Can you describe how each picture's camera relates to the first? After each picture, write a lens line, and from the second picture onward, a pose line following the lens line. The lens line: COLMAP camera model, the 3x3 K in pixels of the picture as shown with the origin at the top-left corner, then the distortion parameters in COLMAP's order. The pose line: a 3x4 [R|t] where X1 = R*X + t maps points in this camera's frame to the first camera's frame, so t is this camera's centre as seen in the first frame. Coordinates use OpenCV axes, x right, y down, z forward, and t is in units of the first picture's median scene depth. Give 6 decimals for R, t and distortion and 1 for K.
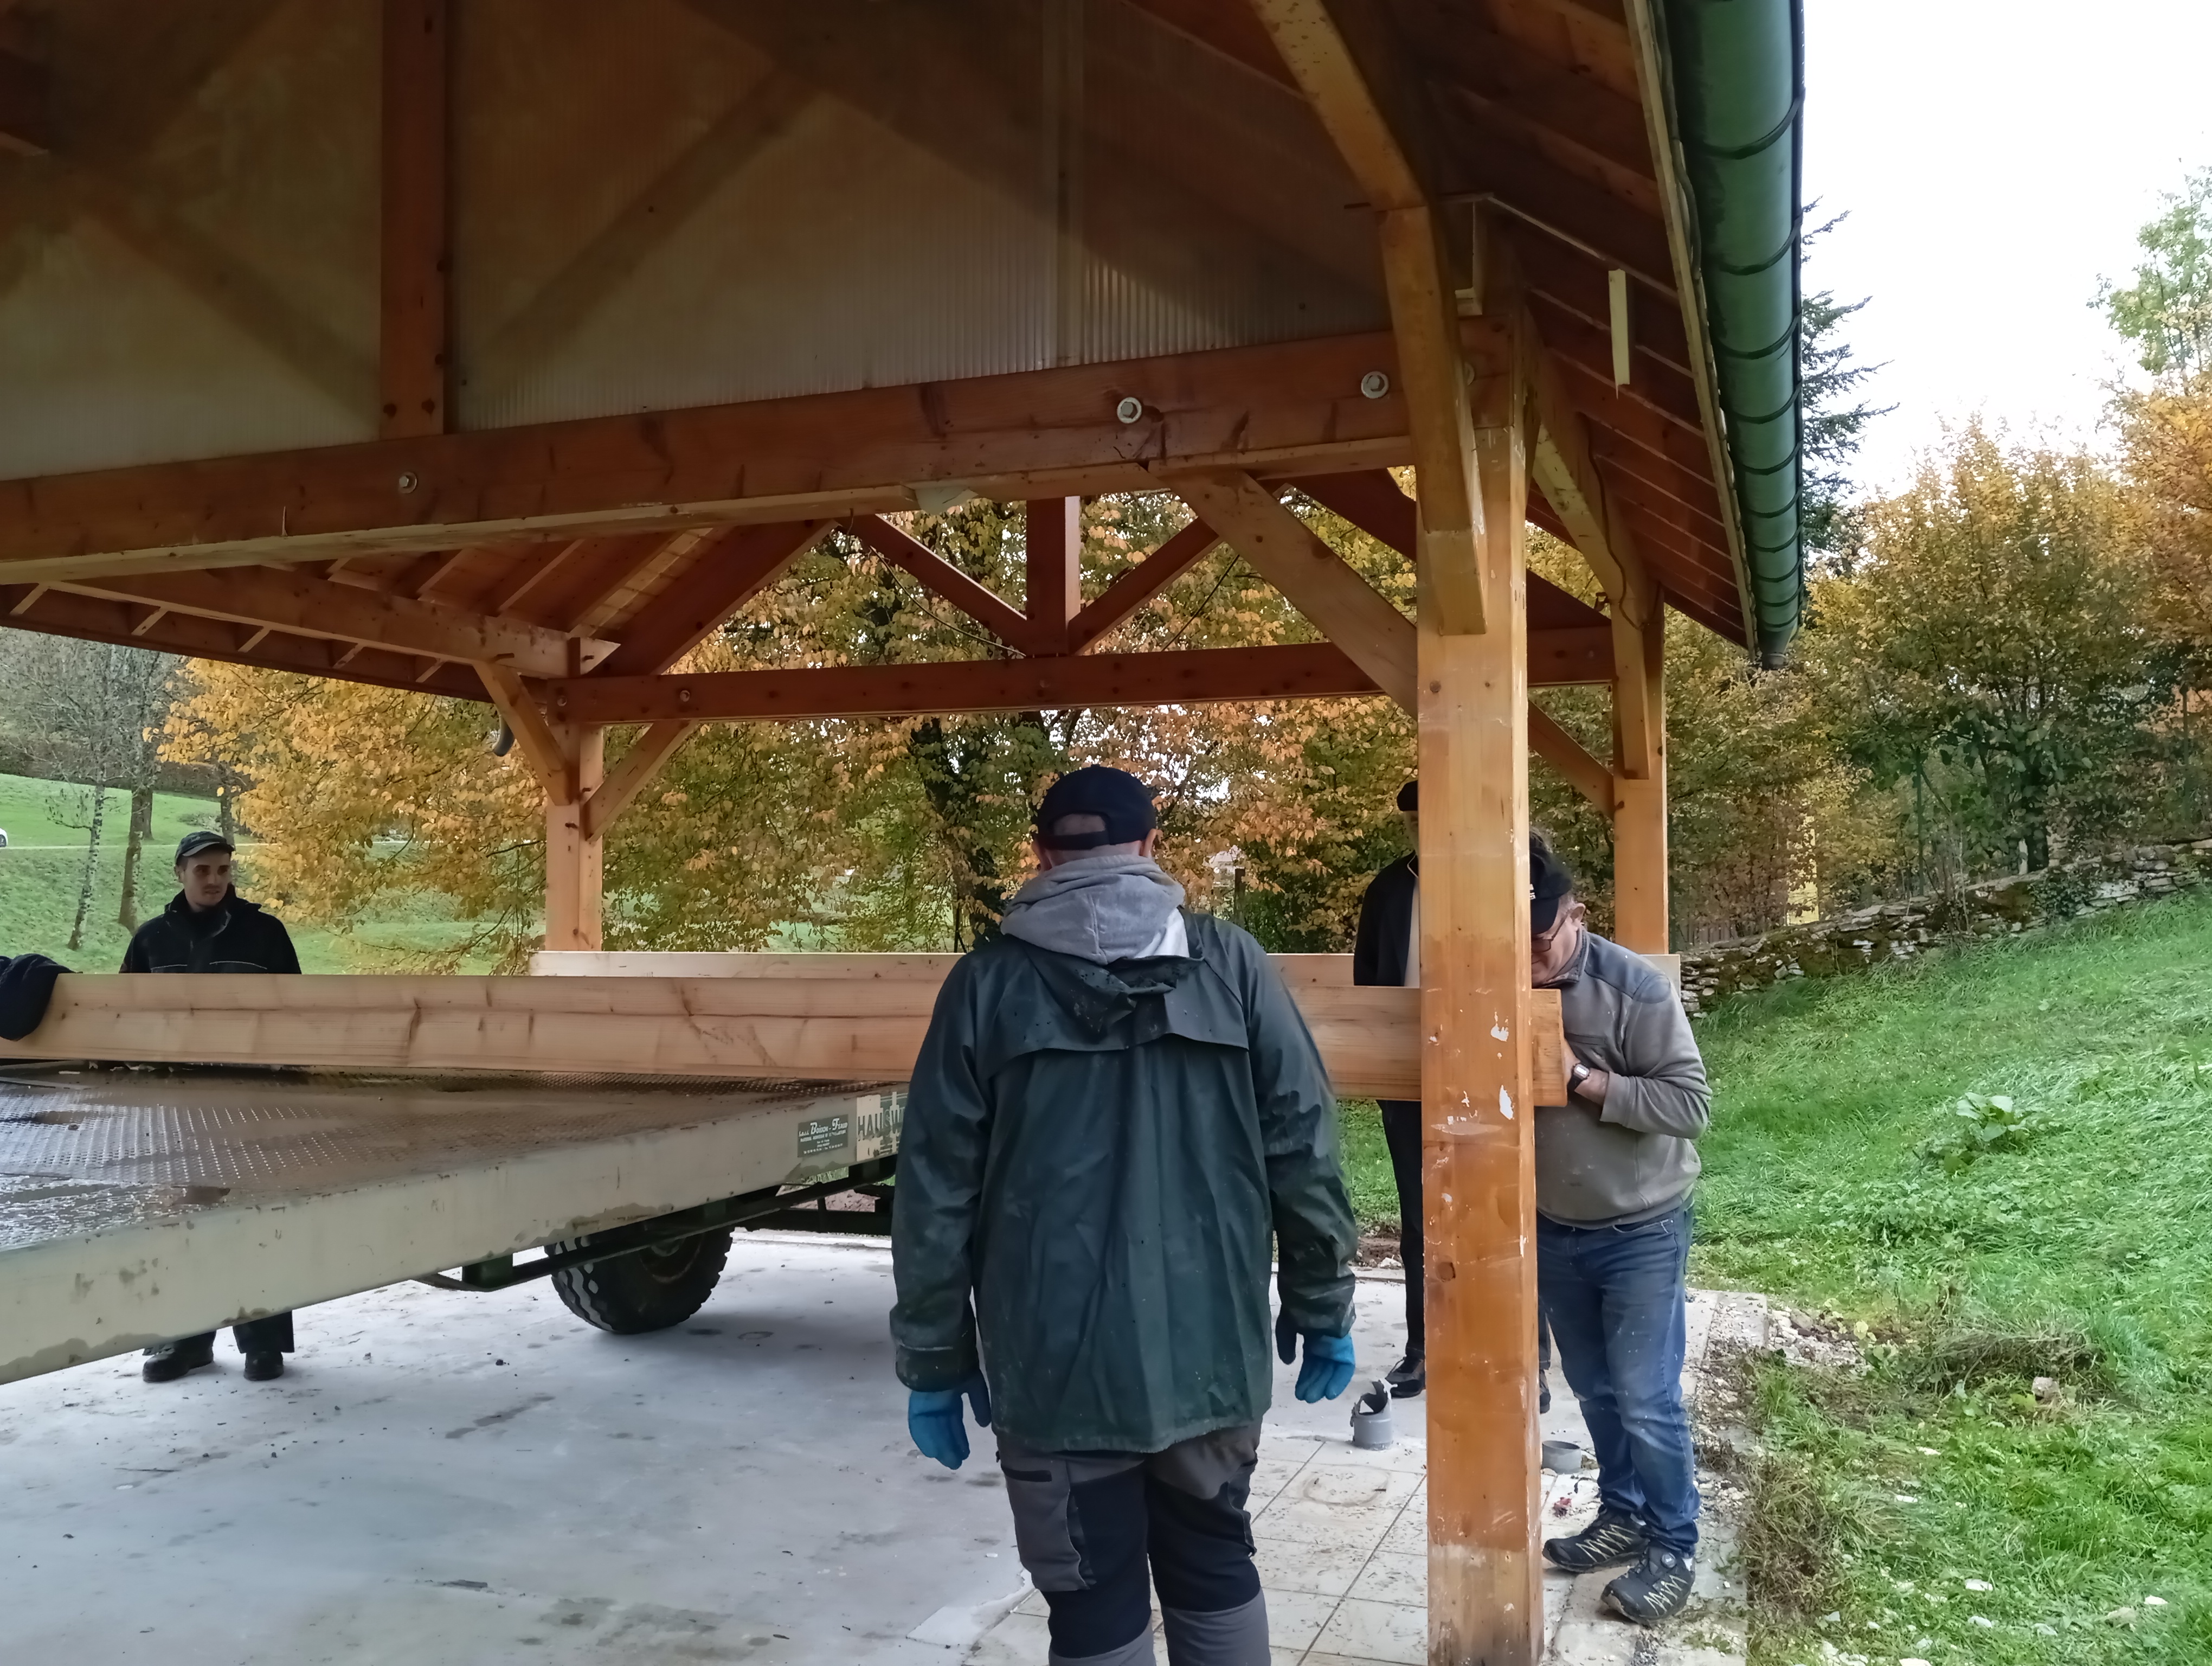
lens RADIAL K [[1912.1, 0, 1057.0], [0, 1912.1, 825.9], [0, 0, 1]] dist [0.058745, -0.092461]
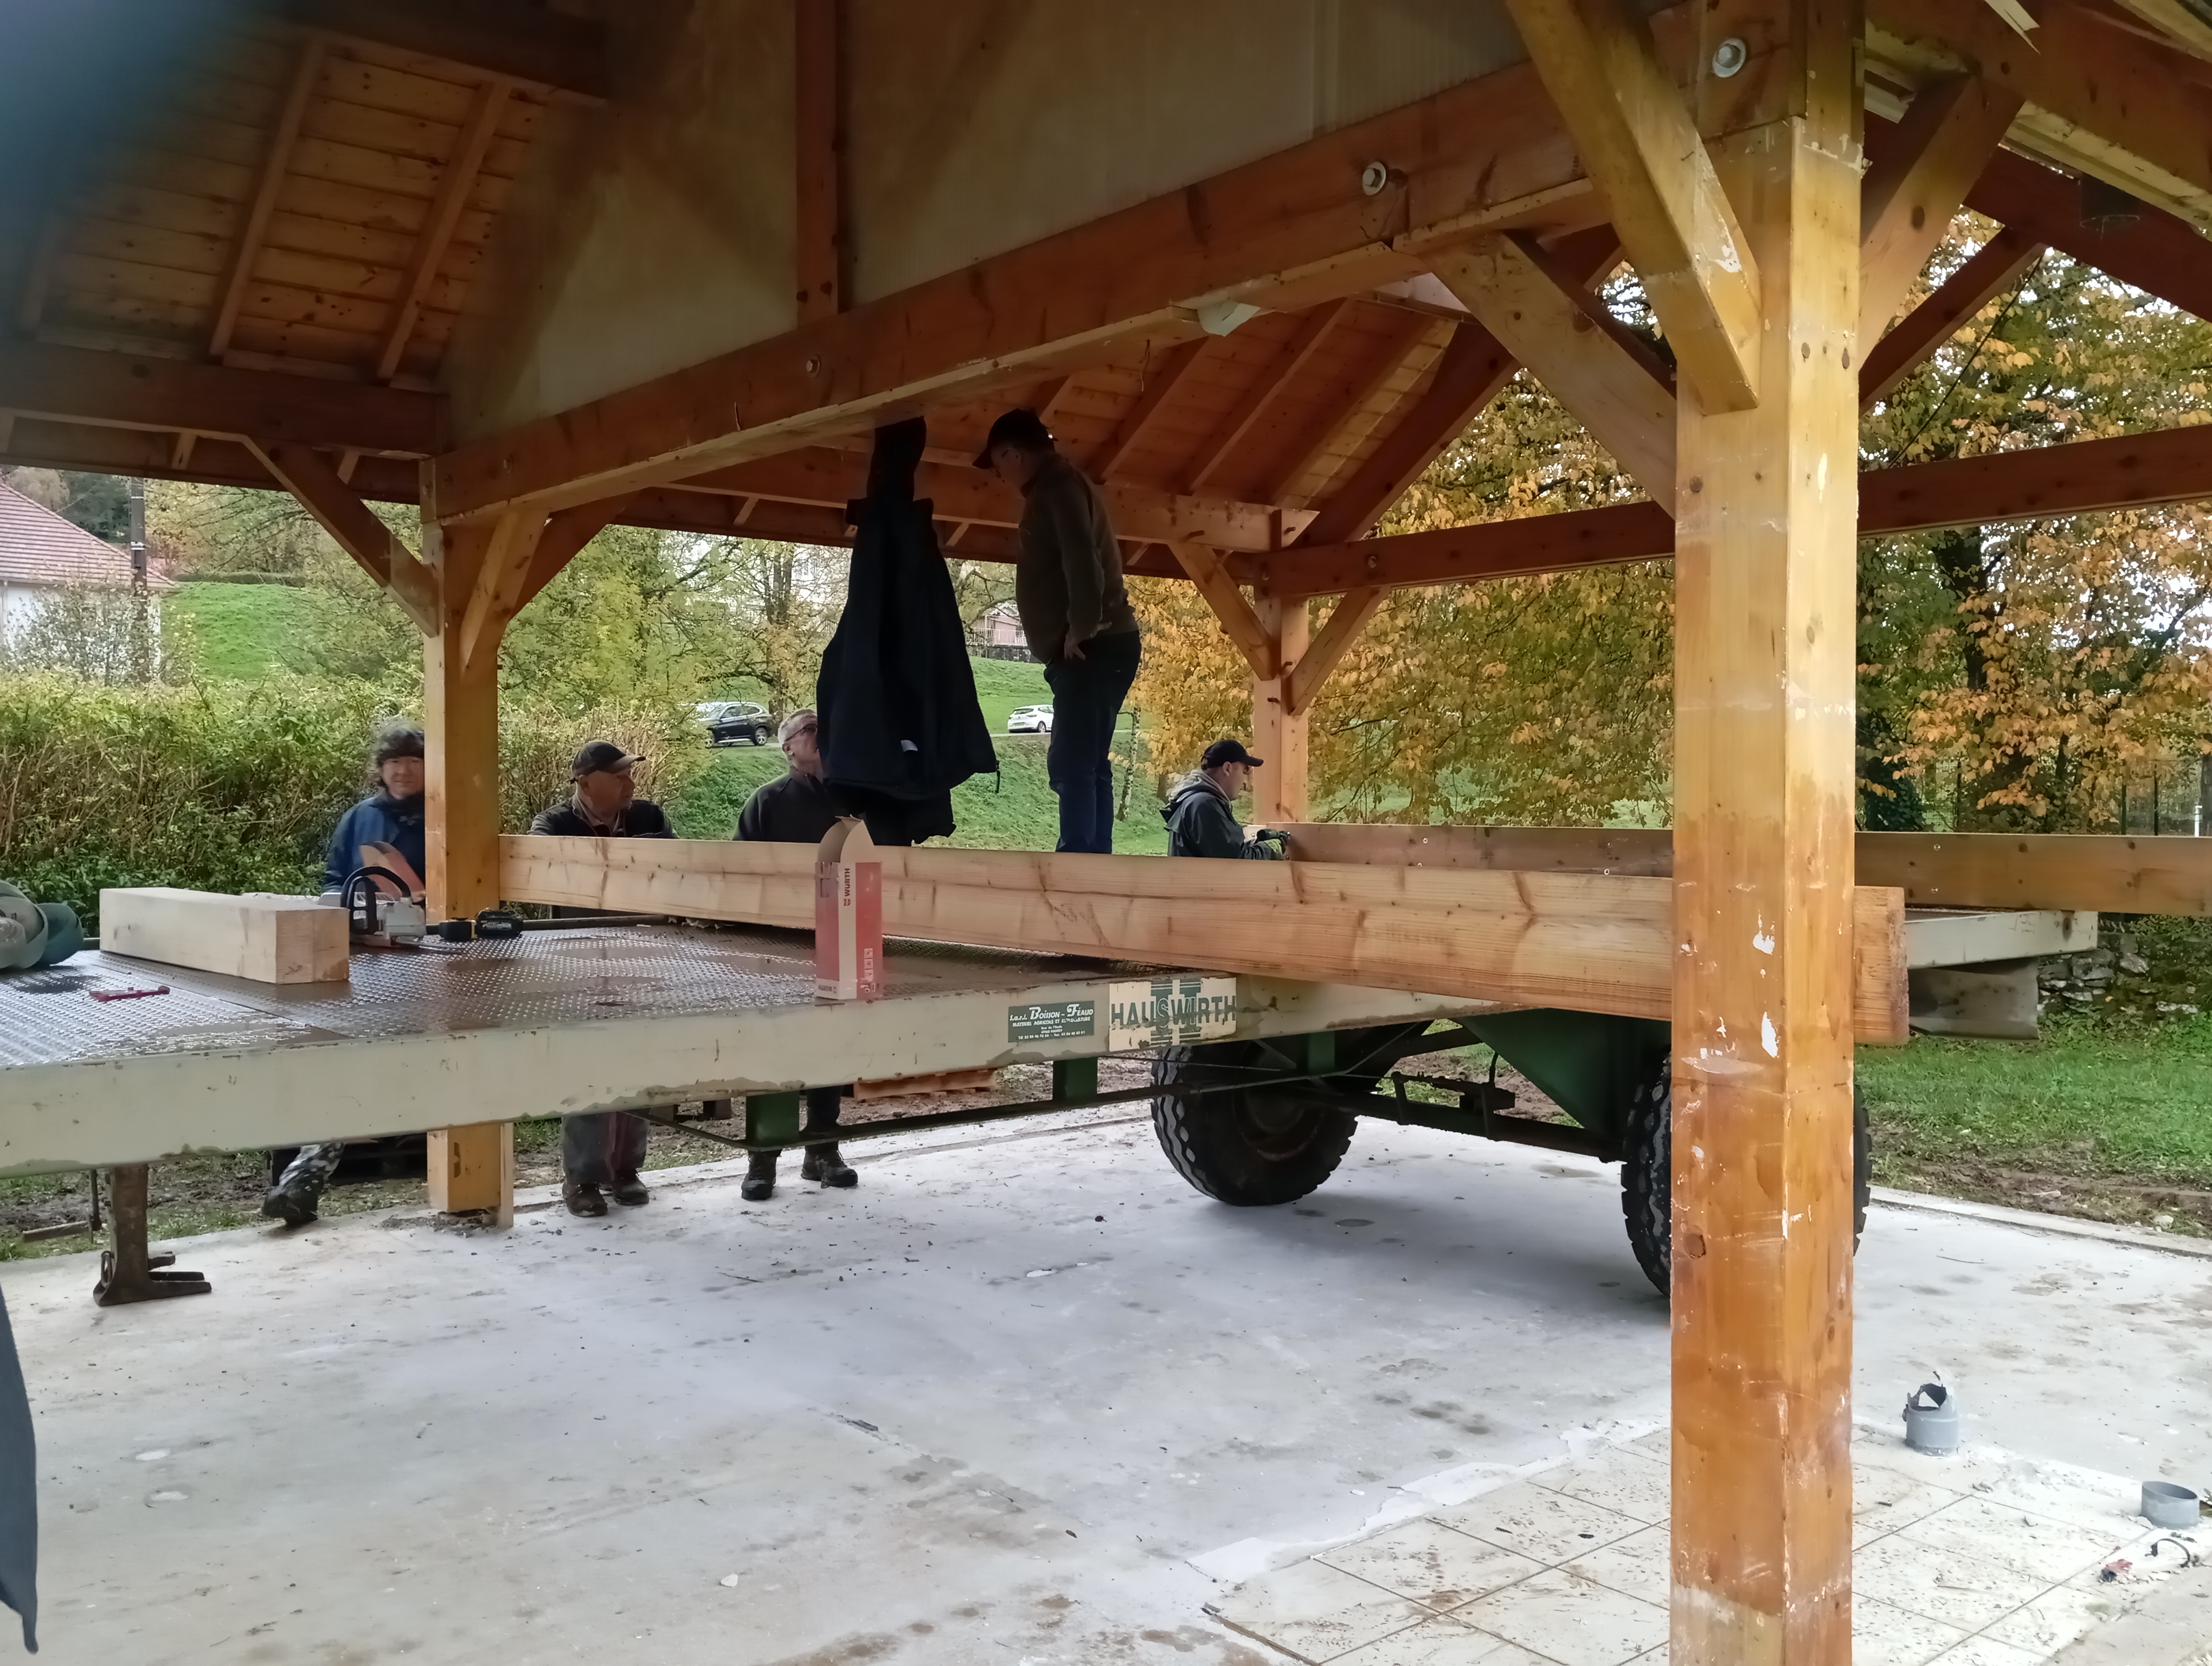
lens RADIAL K [[1885.3, 0, 1106.0], [0, 1885.3, 833.0], [0, 0, 1]] dist [0.091335, -0.192904]
pose [[0.866208, 0.011838, -0.499543, 0.301785], [0.022454, 0.997787, 0.062581, 0.009981], [0.499178, -0.065425, 0.864026, 0.183376]]
